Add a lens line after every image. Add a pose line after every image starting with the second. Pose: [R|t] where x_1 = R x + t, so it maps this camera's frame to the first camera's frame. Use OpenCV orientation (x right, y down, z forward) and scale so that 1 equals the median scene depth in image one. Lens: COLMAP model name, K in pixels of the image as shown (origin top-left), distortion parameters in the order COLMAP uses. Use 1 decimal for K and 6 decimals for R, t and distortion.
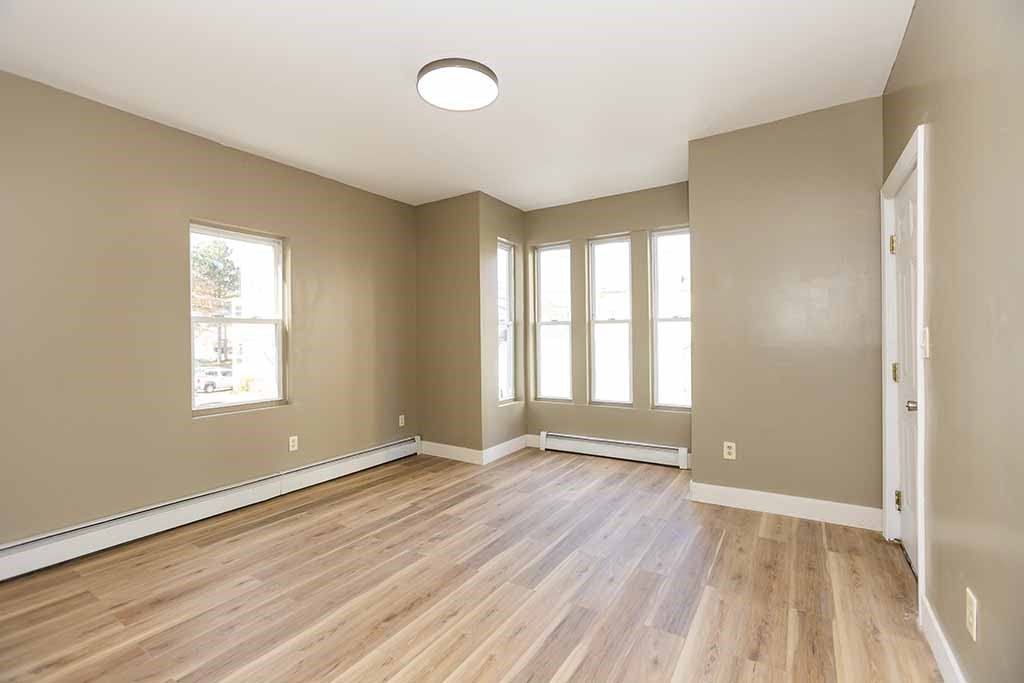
lens RADIAL K [[454.3, 0, 511.5], [0, 454.3, 355.8], [0, 0, 1]] dist [-0.015596, 0.010781]
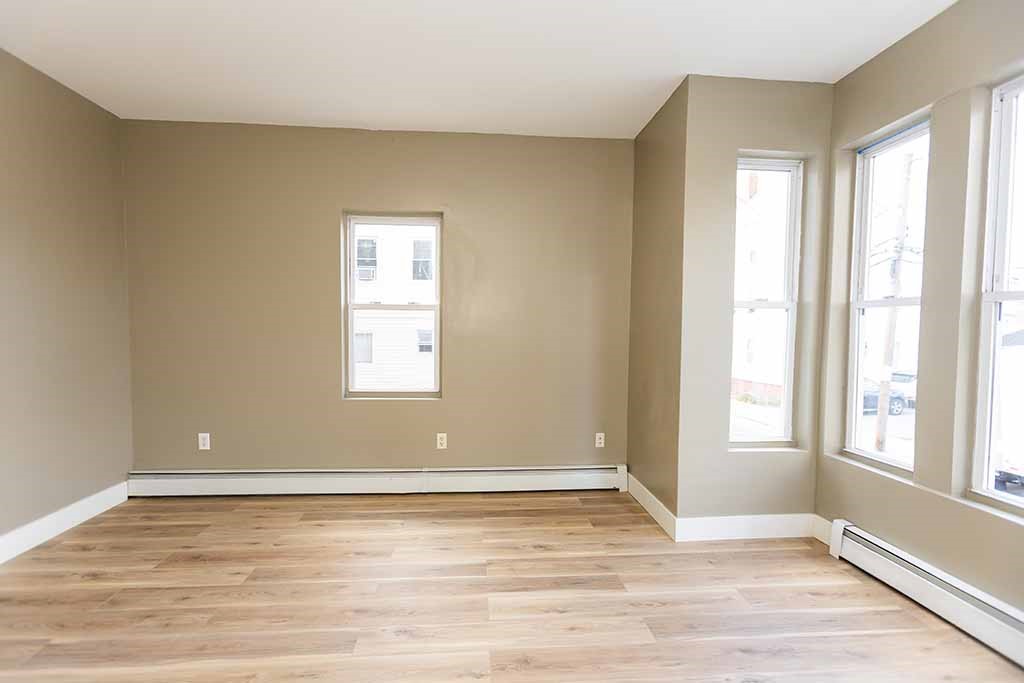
lens RADIAL K [[454.3, 0, 511.5], [0, 454.3, 355.8], [0, 0, 1]] dist [-0.015596, 0.010781]
pose [[0.603587, 0.058427, -0.795154, 0.304567], [-0.049784, 0.998127, 0.035551, -0.016025], [0.795742, 0.018128, 0.605365, 0.529708]]
